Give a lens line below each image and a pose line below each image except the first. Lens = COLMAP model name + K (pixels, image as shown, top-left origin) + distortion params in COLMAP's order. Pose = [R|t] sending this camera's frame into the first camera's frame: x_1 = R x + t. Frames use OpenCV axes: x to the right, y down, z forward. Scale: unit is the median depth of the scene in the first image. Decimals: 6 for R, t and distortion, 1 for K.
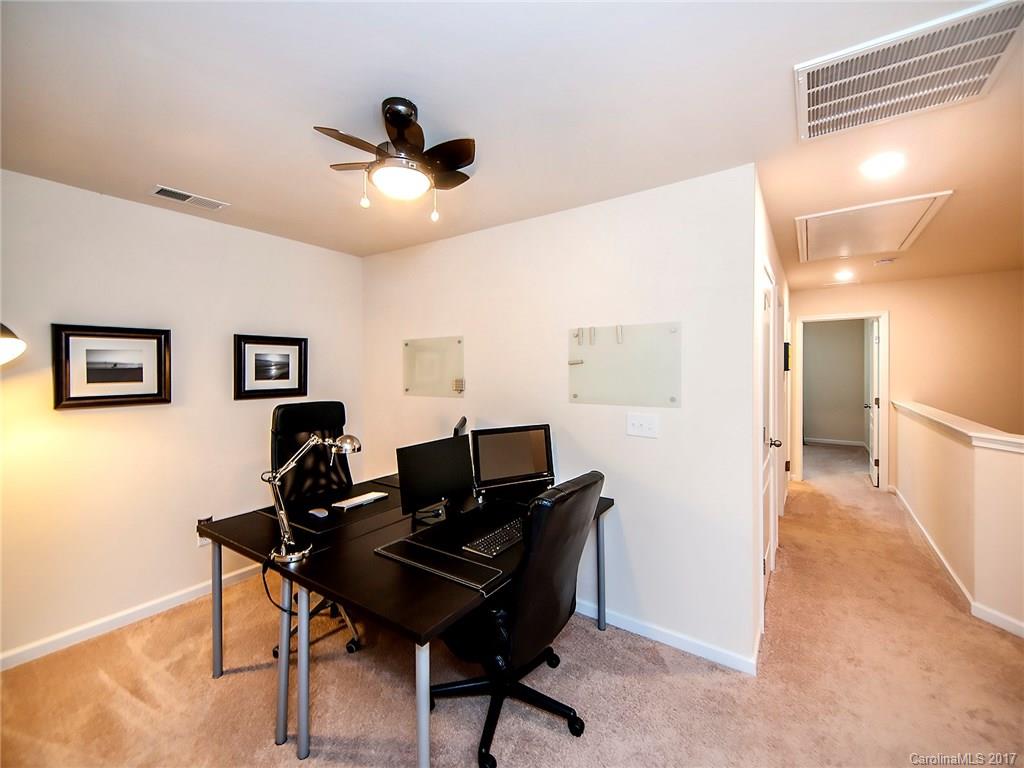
lens RADIAL K [[424.8, 0, 516.1], [0, 424.8, 371.8], [0, 0, 1]] dist [-0.001395, -0.000492]
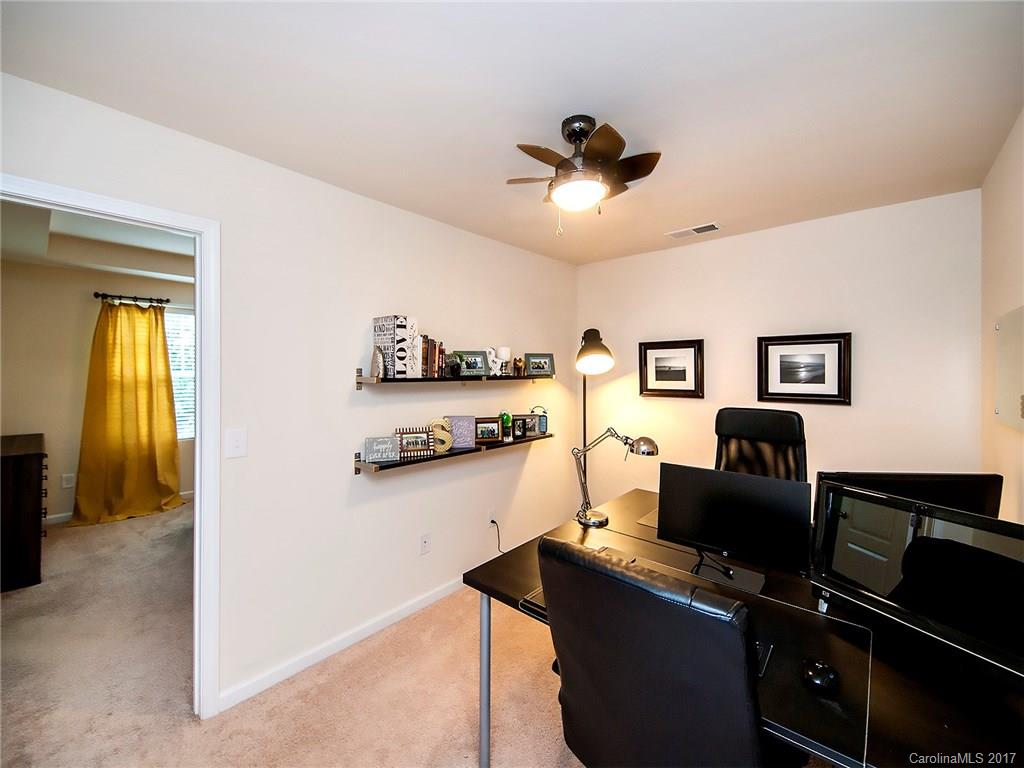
lens RADIAL K [[424.8, 0, 516.1], [0, 424.8, 371.8], [0, 0, 1]] dist [-0.001395, -0.000492]
pose [[-0.129590, 0.003521, -0.991561, 0.428654], [-0.009543, 0.999943, 0.004798, -0.004445], [0.991522, 0.010084, -0.129549, 0.552826]]
